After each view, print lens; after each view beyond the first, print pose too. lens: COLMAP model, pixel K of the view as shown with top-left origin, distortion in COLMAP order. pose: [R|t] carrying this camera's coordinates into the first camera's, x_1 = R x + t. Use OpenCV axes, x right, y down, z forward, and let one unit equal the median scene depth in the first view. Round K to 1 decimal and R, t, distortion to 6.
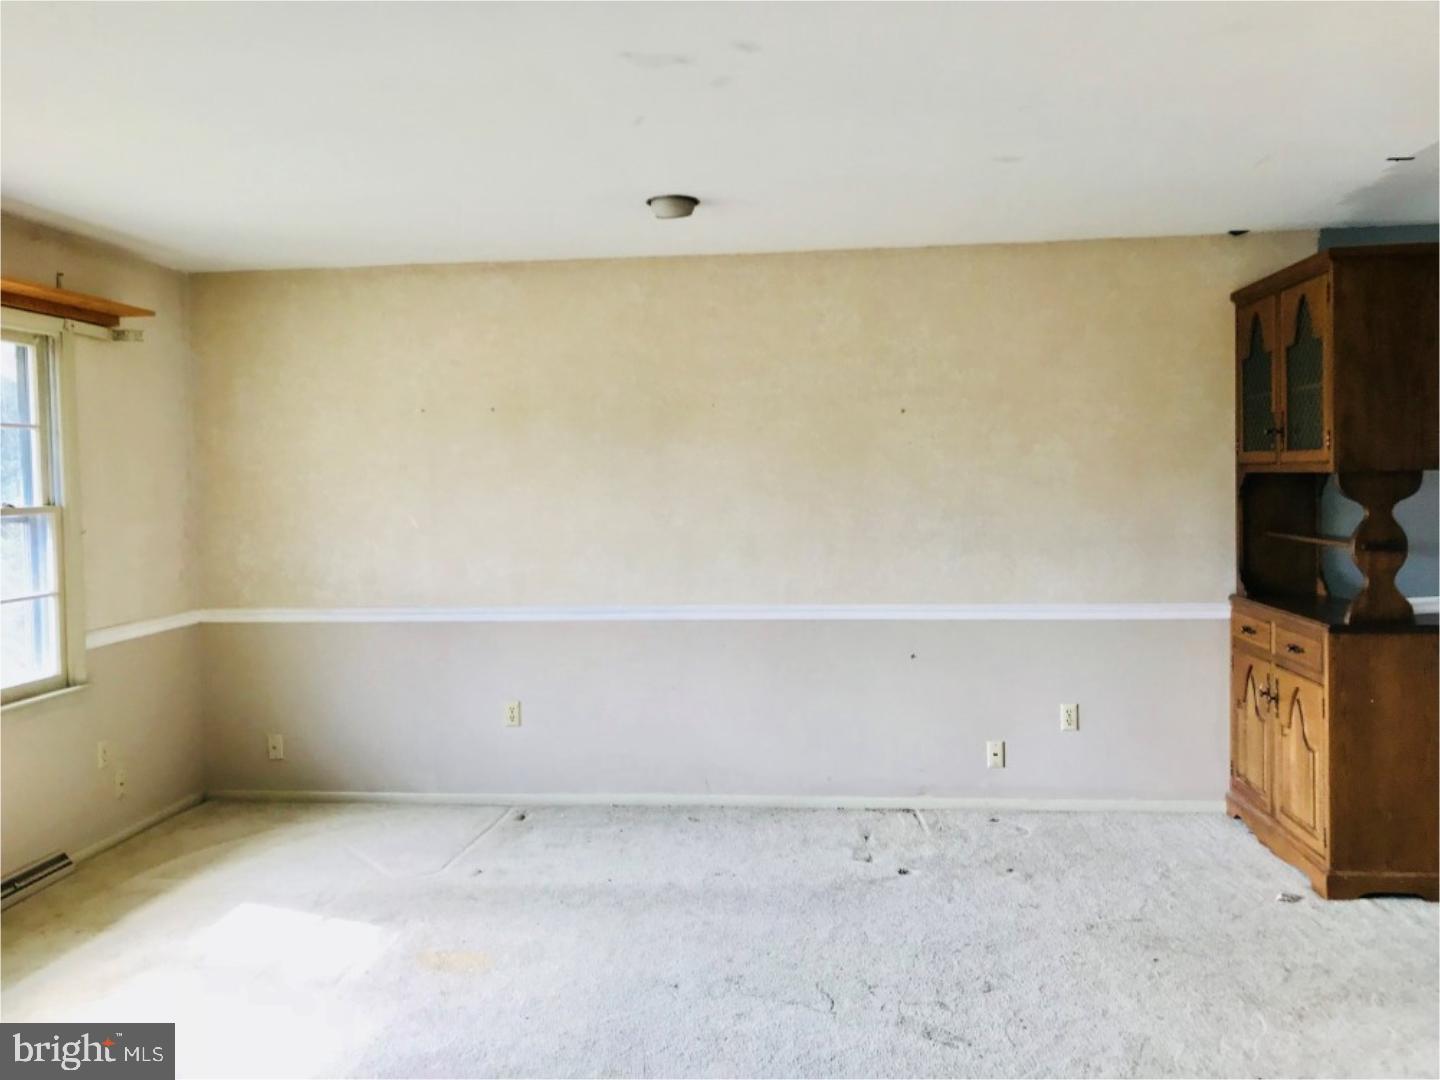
lens RADIAL K [[1186.6, 0, 720.6], [0, 1186.6, 520.1], [0, 0, 1]] dist [0.033816, 0.001518]
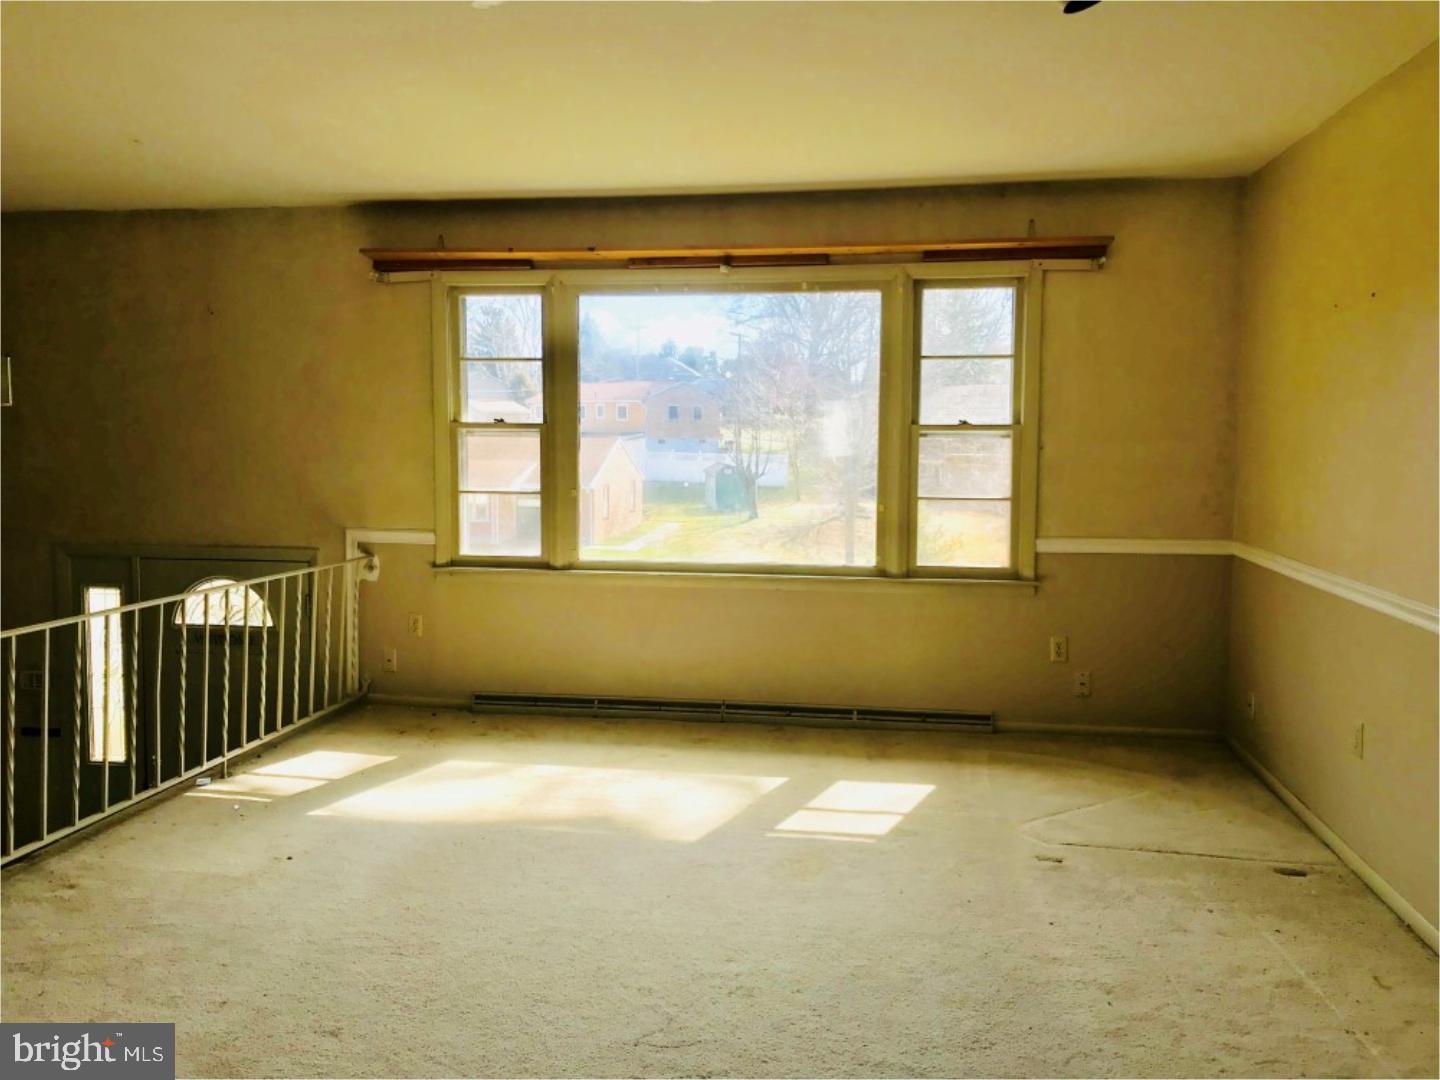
lens RADIAL K [[1186.6, 0, 720.6], [0, 1186.6, 520.1], [0, 0, 1]] dist [0.033816, 0.001518]
pose [[-0.052164, 0.088347, -0.994723, 0.607211], [-0.050186, 0.994589, 0.090967, -0.009456], [0.997377, 0.054666, -0.047448, 0.759570]]
